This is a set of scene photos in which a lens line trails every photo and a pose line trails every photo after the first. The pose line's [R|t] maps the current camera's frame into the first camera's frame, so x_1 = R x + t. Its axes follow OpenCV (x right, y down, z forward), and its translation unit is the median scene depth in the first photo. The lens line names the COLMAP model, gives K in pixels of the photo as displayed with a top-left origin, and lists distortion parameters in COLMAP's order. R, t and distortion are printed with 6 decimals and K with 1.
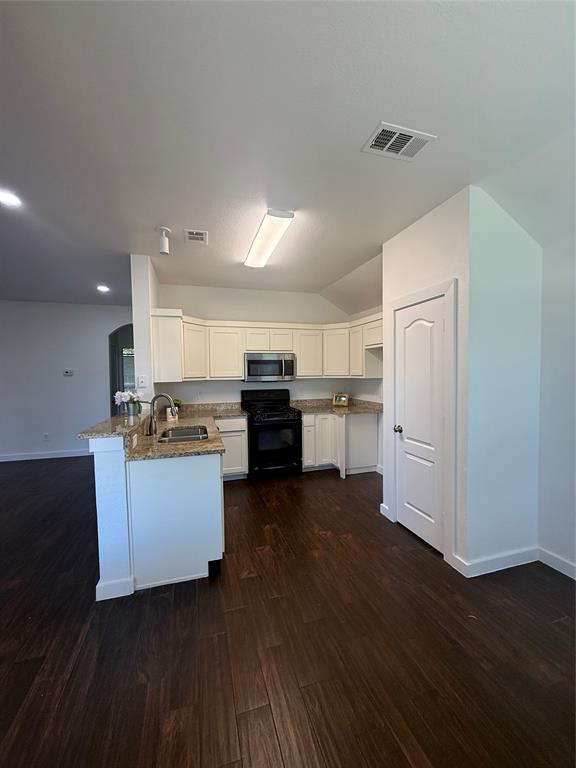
lens RADIAL K [[305.1, 0, 286.3], [0, 305.1, 381.5], [0, 0, 1]] dist [0.002463, 0.000703]
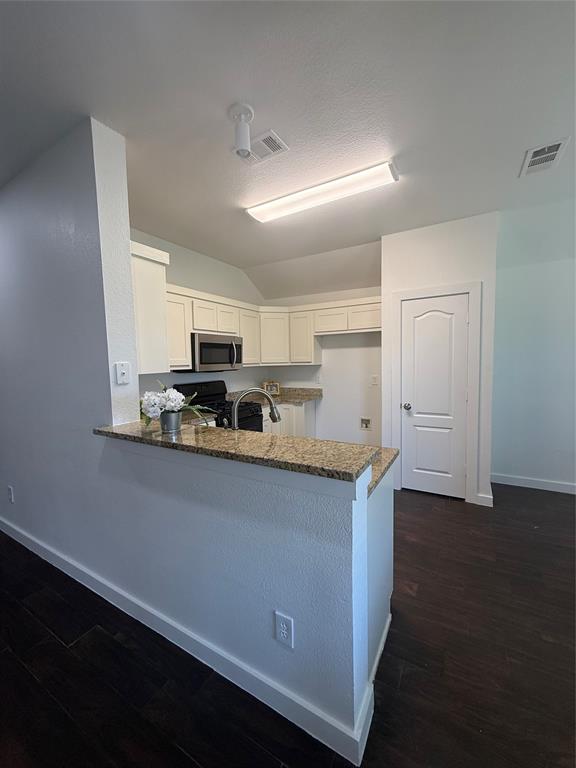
lens RADIAL K [[305.1, 0, 292.5], [0, 305.1, 381.3], [0, 0, 1]] dist [0.002463, 0.000703]
pose [[0.730903, -0.050495, 0.680611, -0.480013], [0.032136, 0.998699, 0.039583, 0.002113], [-0.681725, -0.007060, 0.731575, 0.313321]]
